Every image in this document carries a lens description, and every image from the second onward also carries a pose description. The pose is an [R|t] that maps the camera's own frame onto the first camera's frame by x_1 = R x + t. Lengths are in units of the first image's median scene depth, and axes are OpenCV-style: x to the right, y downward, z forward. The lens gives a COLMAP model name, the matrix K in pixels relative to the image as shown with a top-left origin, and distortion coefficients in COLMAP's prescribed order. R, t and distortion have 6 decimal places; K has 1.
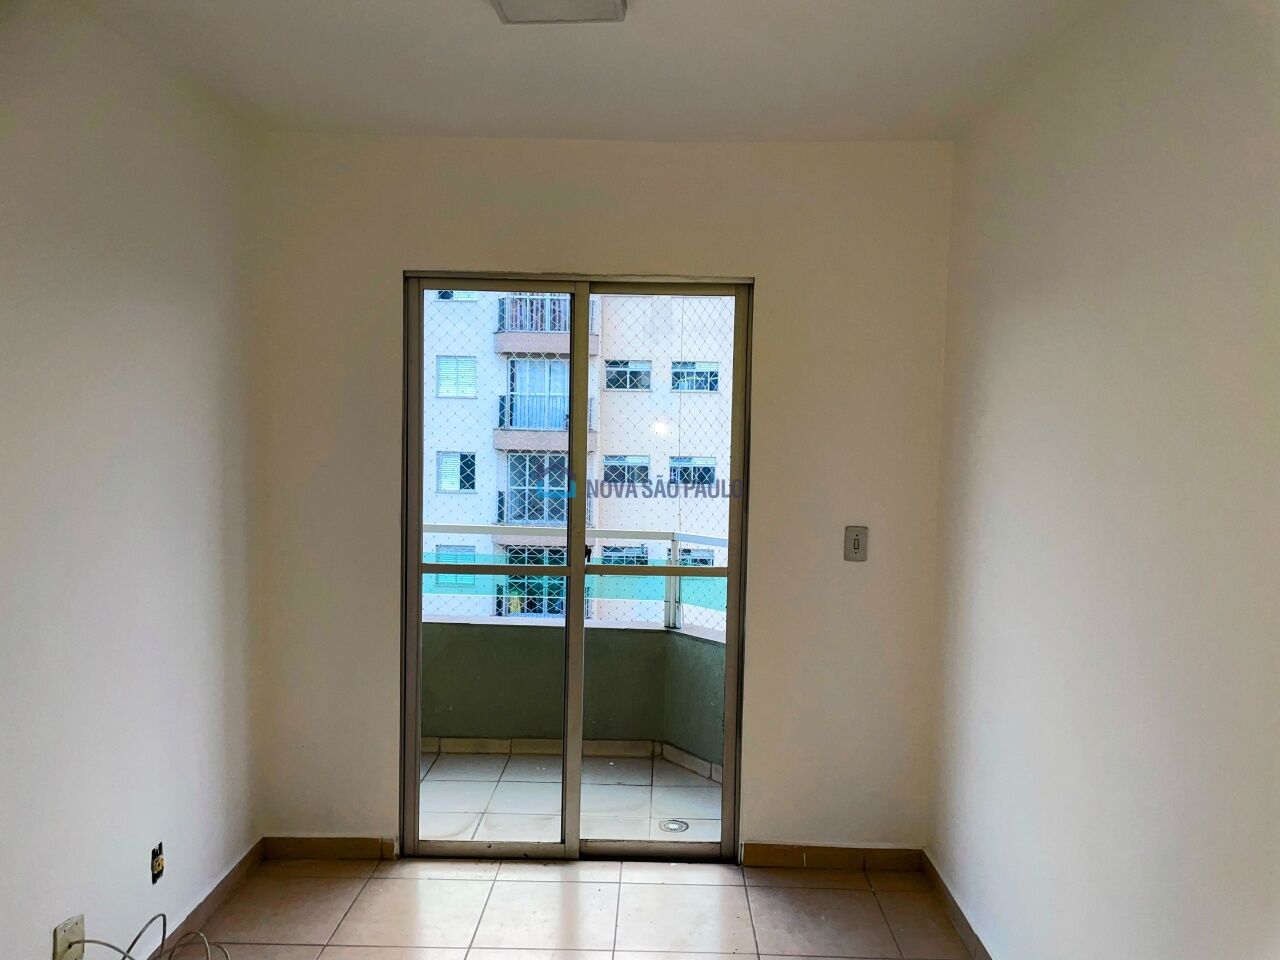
lens RADIAL K [[974.7, 0, 640.9], [0, 974.7, 479.6], [0, 0, 1]] dist [0.073509, 0.000727]
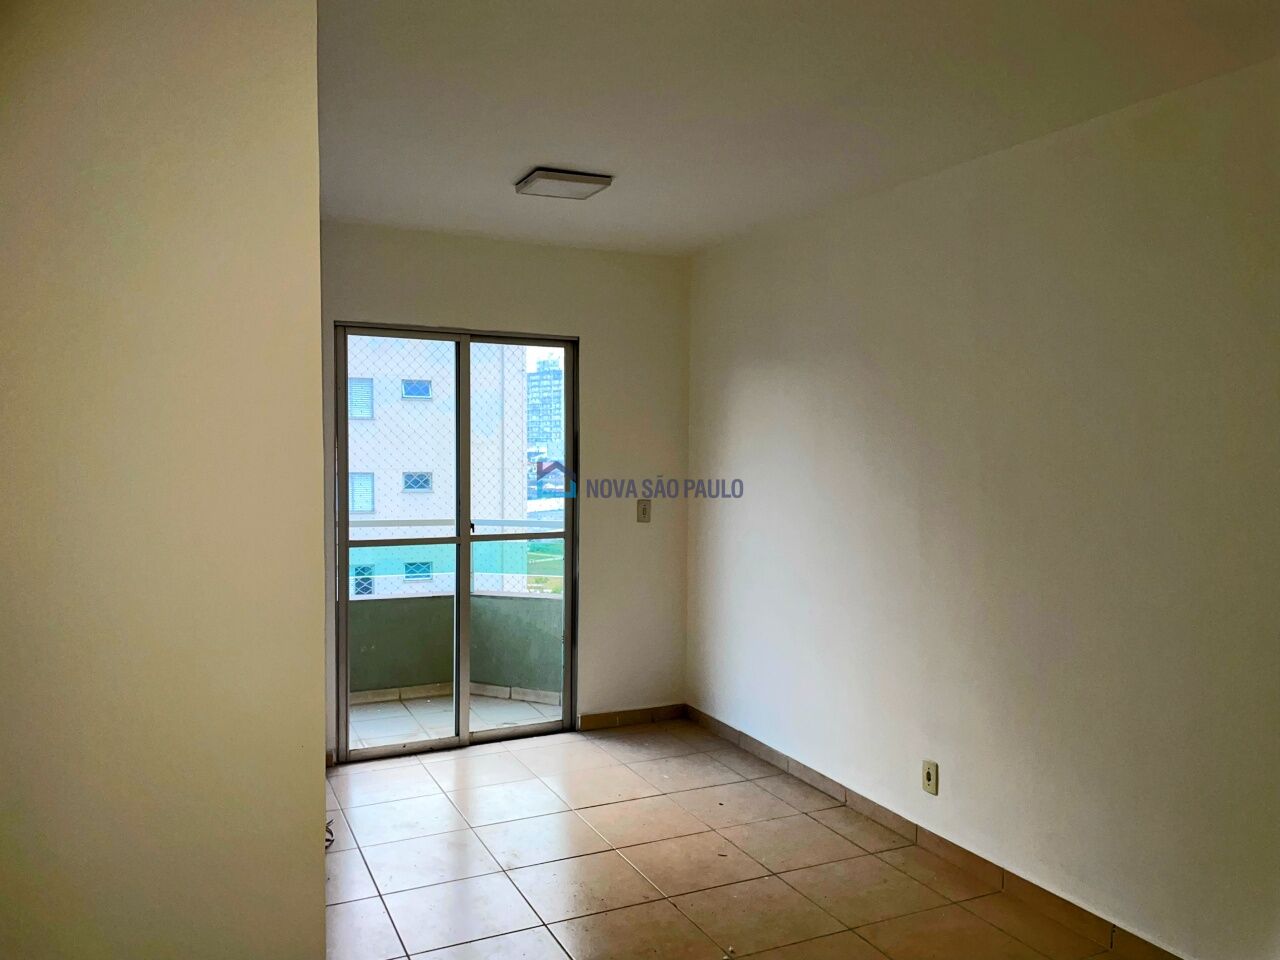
lens RADIAL K [[974.7, 0, 640.9], [0, 974.7, 479.6], [0, 0, 1]] dist [0.073509, 0.000727]
pose [[0.894061, -0.027144, 0.447122, -0.464965], [0.034013, 0.999394, -0.007340, 0.026769], [-0.446652, 0.021770, 0.894443, -0.368801]]
